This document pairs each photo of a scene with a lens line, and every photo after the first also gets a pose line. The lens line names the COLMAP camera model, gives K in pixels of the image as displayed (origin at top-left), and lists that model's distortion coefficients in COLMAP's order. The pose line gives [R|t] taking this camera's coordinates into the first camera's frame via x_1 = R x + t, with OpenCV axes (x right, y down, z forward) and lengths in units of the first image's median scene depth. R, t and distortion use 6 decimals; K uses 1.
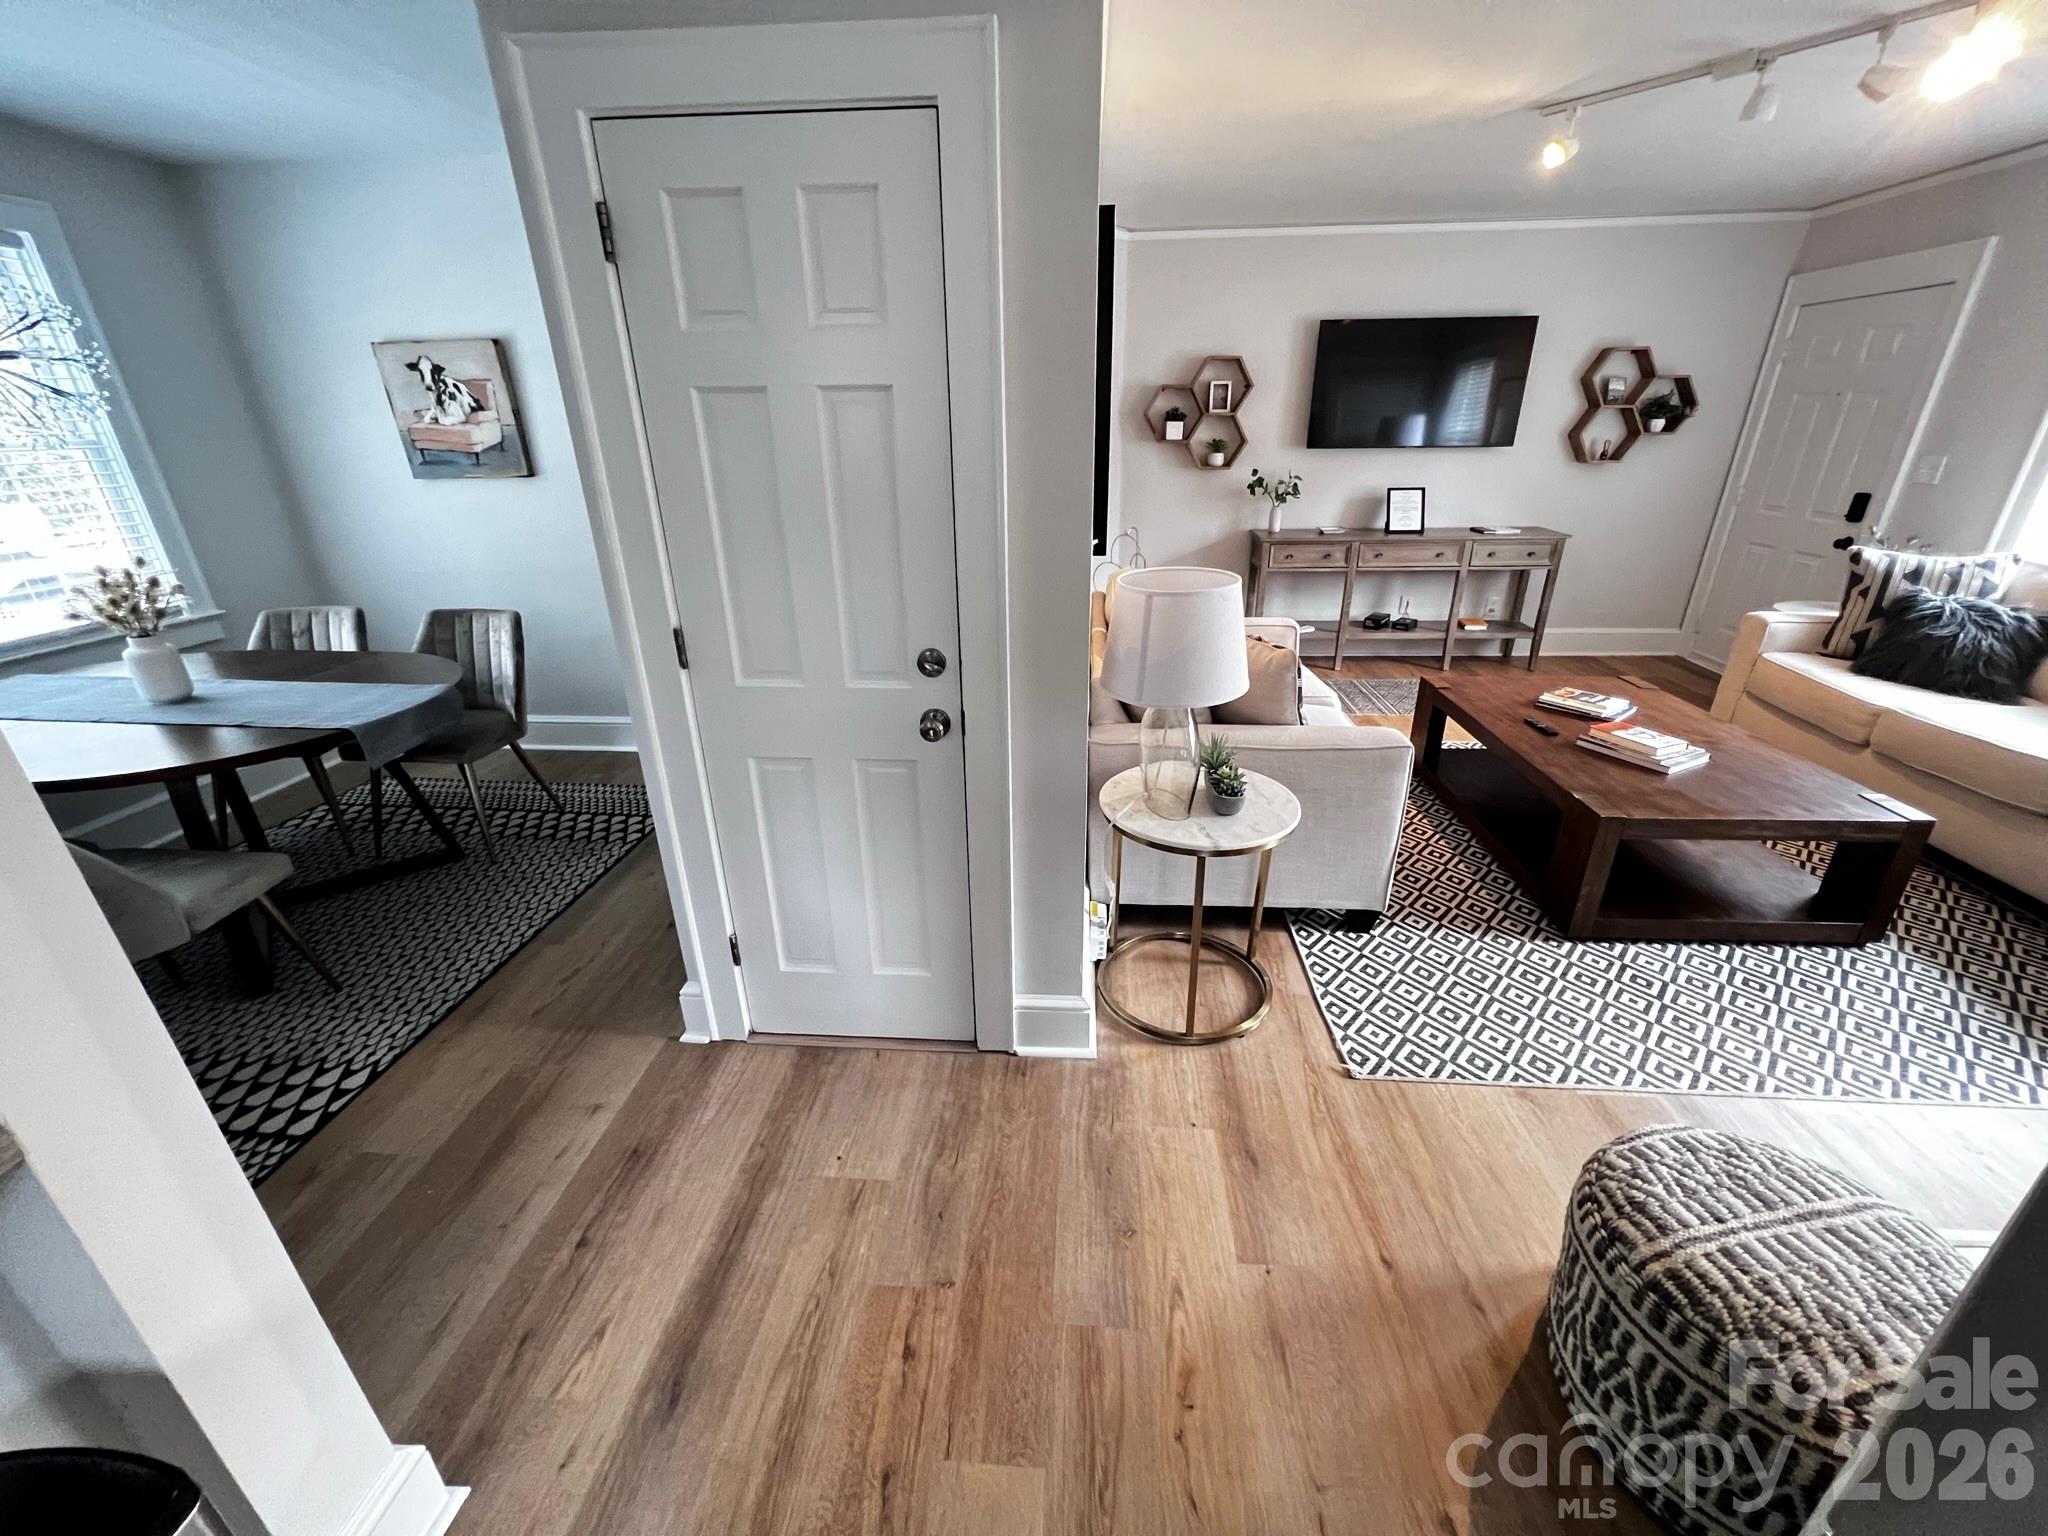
lens RADIAL K [[820.5, 0, 1022.1], [0, 820.5, 765.4], [0, 0, 1]] dist [-0.003077, 0.000340]
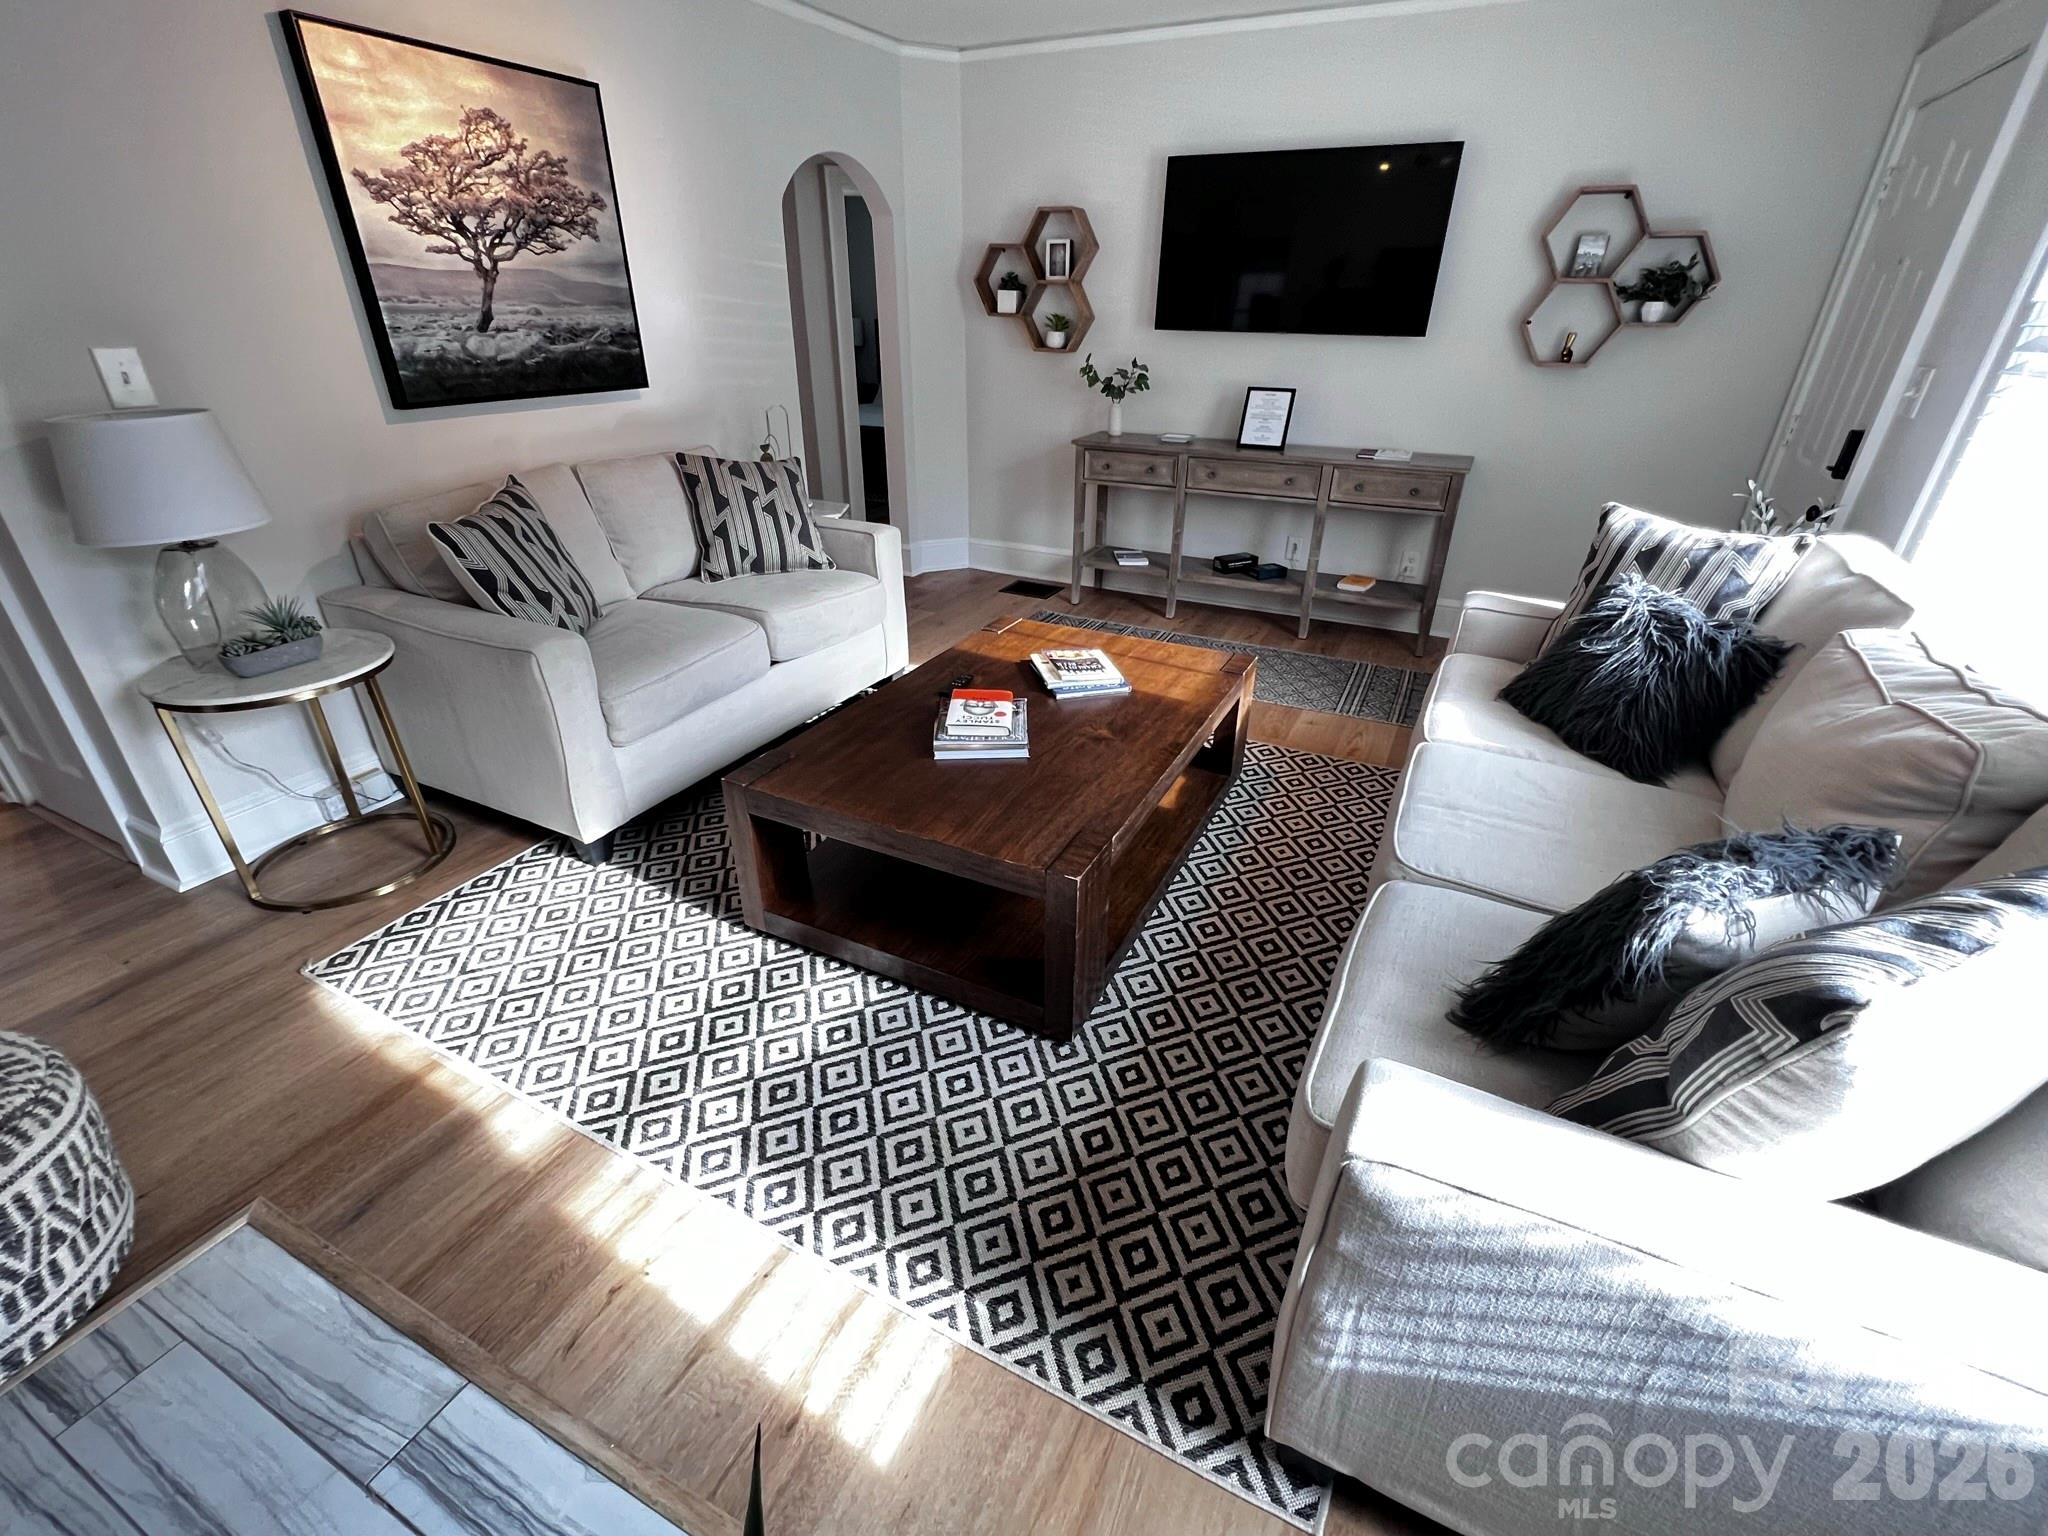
lens RADIAL K [[889.8, 0, 1023.3], [0, 889.8, 771.8], [0, 0, 1]] dist [-0.001569, 0.000586]
pose [[0.920945, 0.204065, -0.331990, 1.167745], [-0.176273, 0.977934, 0.112125, -0.084347], [0.347545, -0.044740, 0.936595, 0.261216]]
